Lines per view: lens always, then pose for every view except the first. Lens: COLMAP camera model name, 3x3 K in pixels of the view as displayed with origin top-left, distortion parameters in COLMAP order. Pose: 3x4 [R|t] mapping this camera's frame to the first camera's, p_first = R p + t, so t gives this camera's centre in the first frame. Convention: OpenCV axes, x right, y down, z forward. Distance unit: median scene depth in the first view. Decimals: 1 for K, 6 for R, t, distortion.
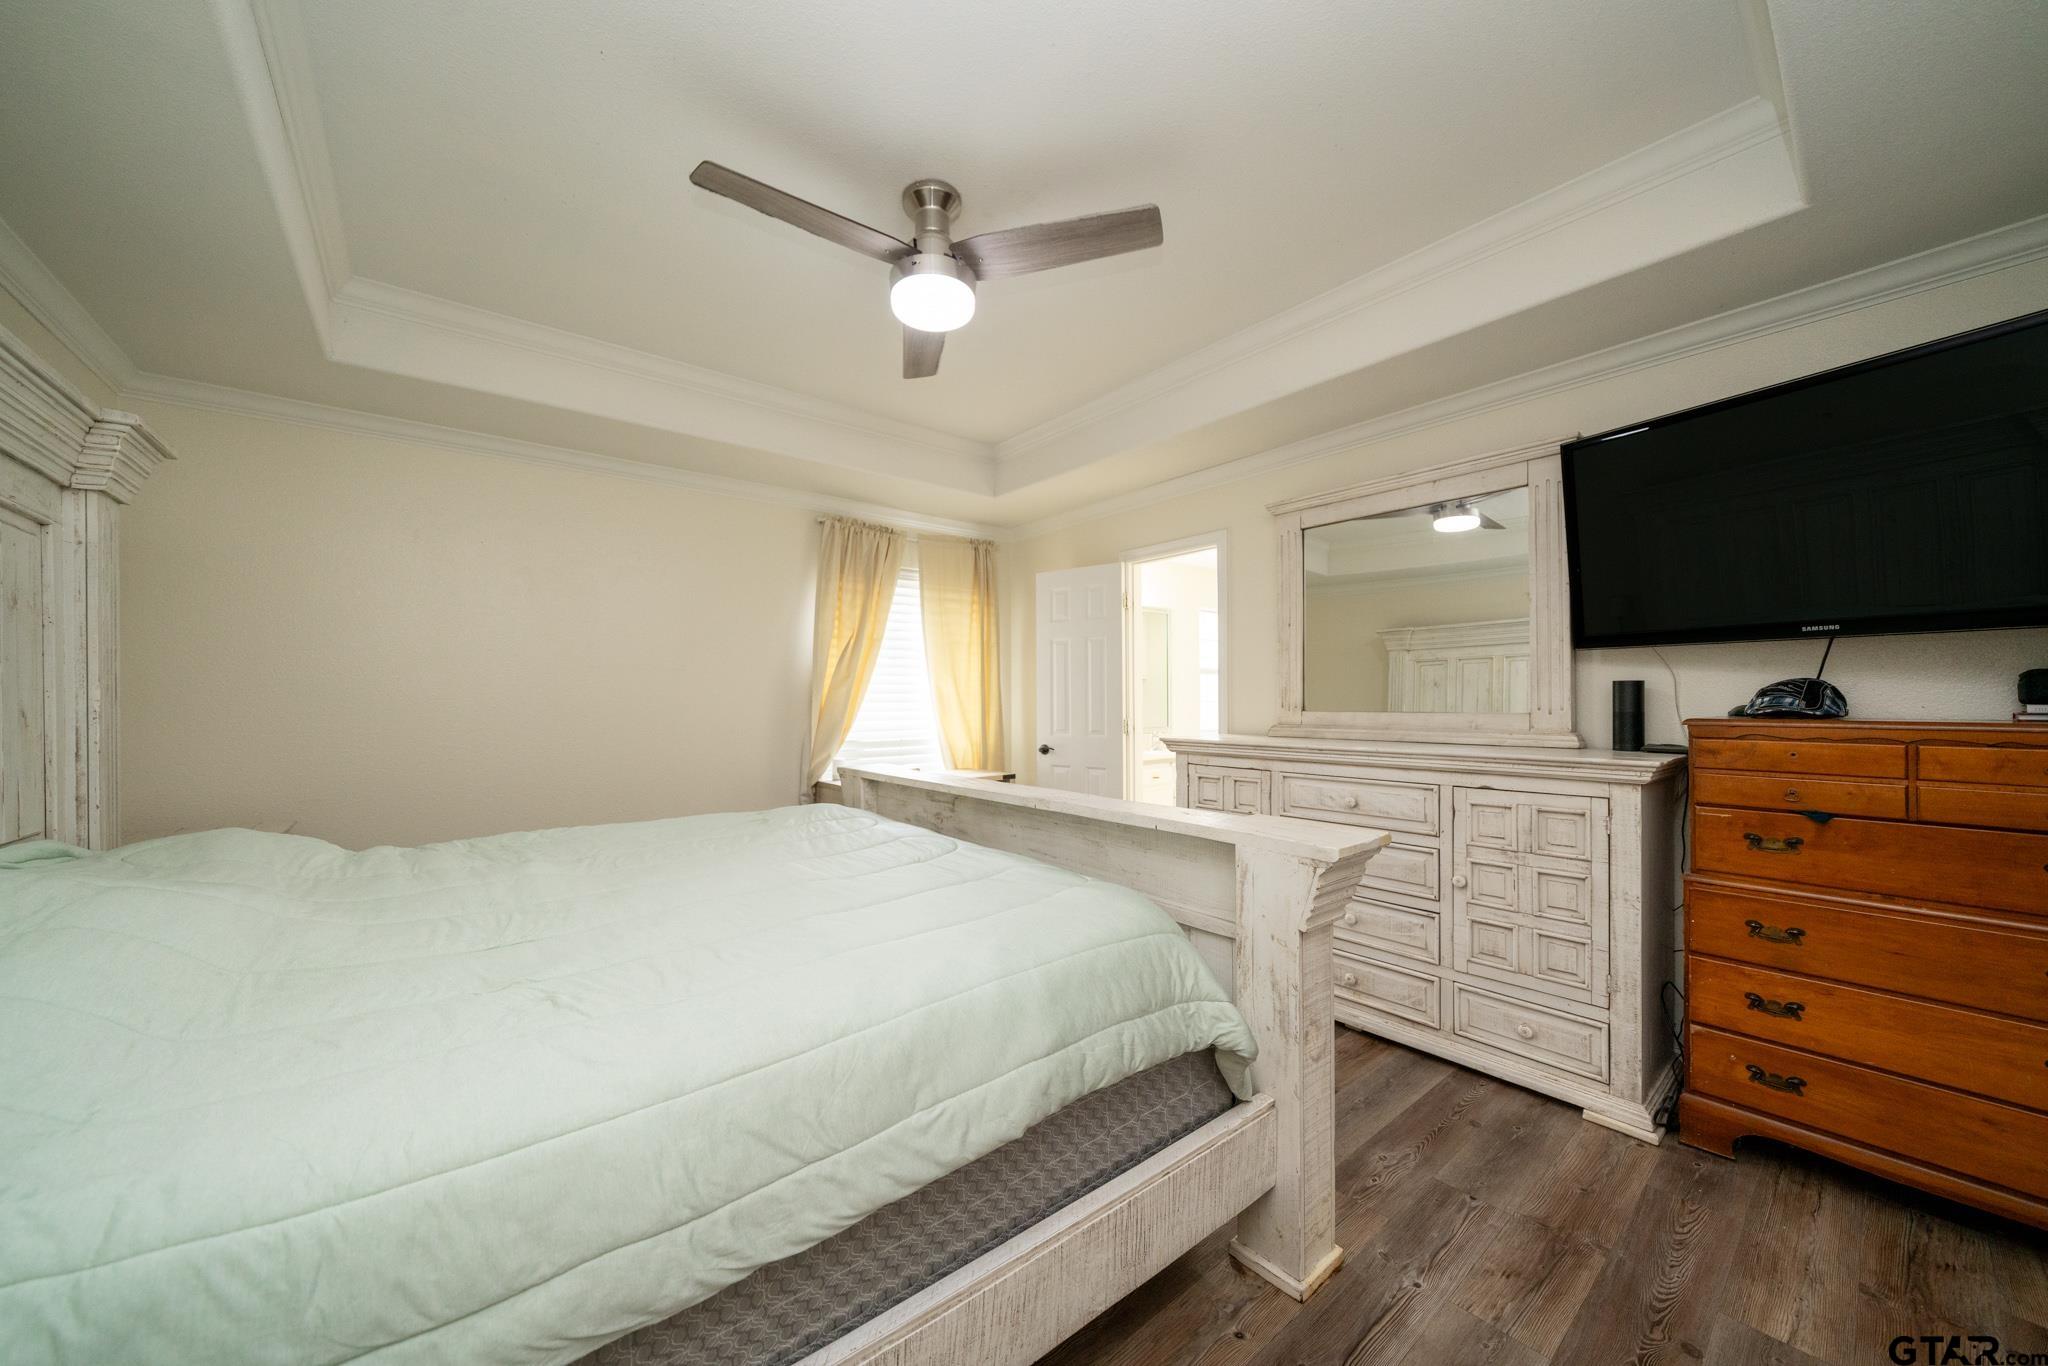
lens RADIAL K [[721.2, 0, 1021.4], [0, 721.2, 695.1], [0, 0, 1]] dist [-0.008828, 0.000822]
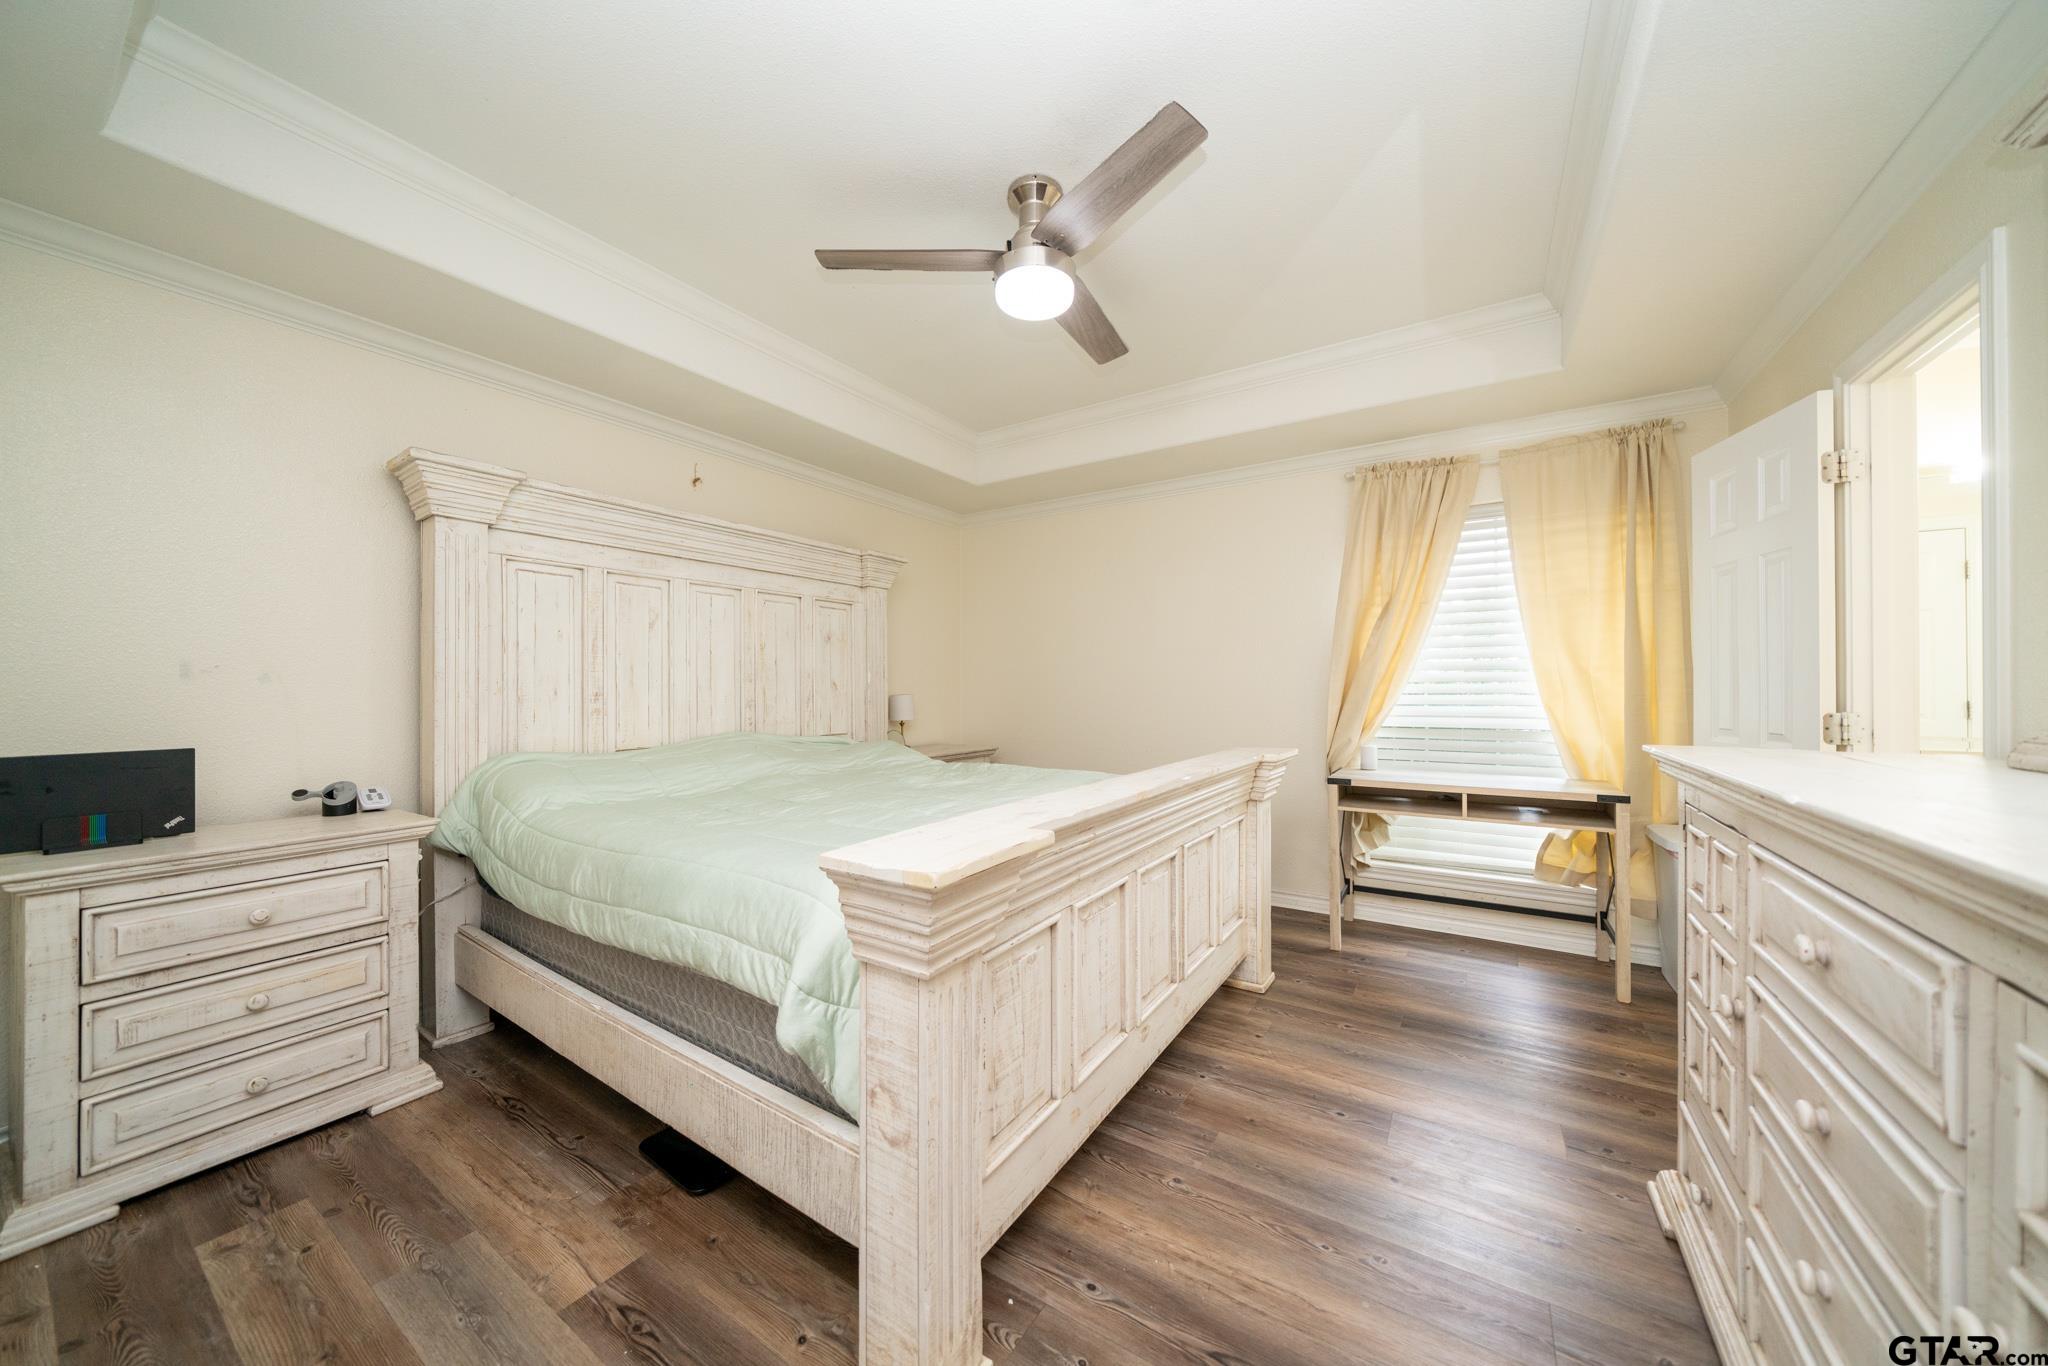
lens RADIAL K [[721.2, 0, 1020.9], [0, 721.2, 679.4], [0, 0, 1]] dist [-0.008828, 0.000822]
pose [[0.284733, -0.001075, -0.958606, 0.448858], [0.006454, 0.999979, 0.000796, 0.004663], [0.958585, -0.006414, 0.284734, 0.348710]]
